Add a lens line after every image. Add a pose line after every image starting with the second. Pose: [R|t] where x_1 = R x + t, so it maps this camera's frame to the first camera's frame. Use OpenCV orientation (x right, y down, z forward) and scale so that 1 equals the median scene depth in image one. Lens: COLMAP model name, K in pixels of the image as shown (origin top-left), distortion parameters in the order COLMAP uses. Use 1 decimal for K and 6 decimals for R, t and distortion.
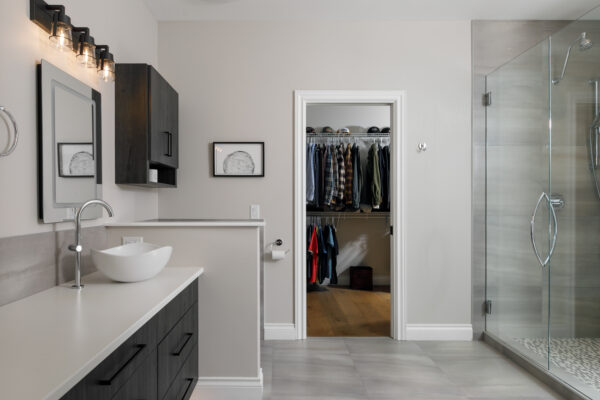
lens RADIAL K [[347.5, 0, 300.0], [0, 347.5, 200.0], [0, 0, 1]] dist [0.000546, 0.000896]
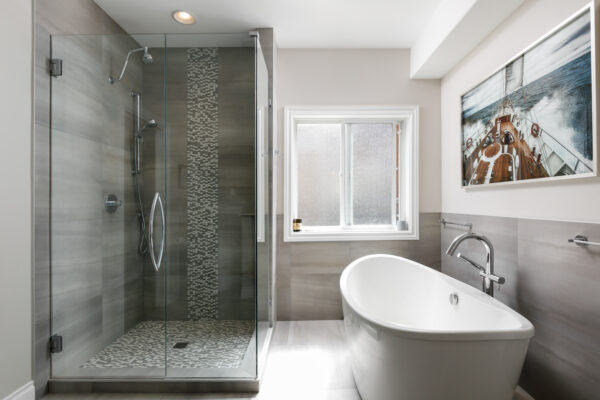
lens RADIAL K [[296.8, 0, 300.0], [0, 296.8, 200.0], [0, 0, 1]] dist [-0.000306, -0.000028]
pose [[0.047425, 0.006719, 0.998852, -0.074500], [-0.000166, 0.999977, -0.006718, 0.001276], [-0.998875, 0.000153, 0.047425, 0.435600]]
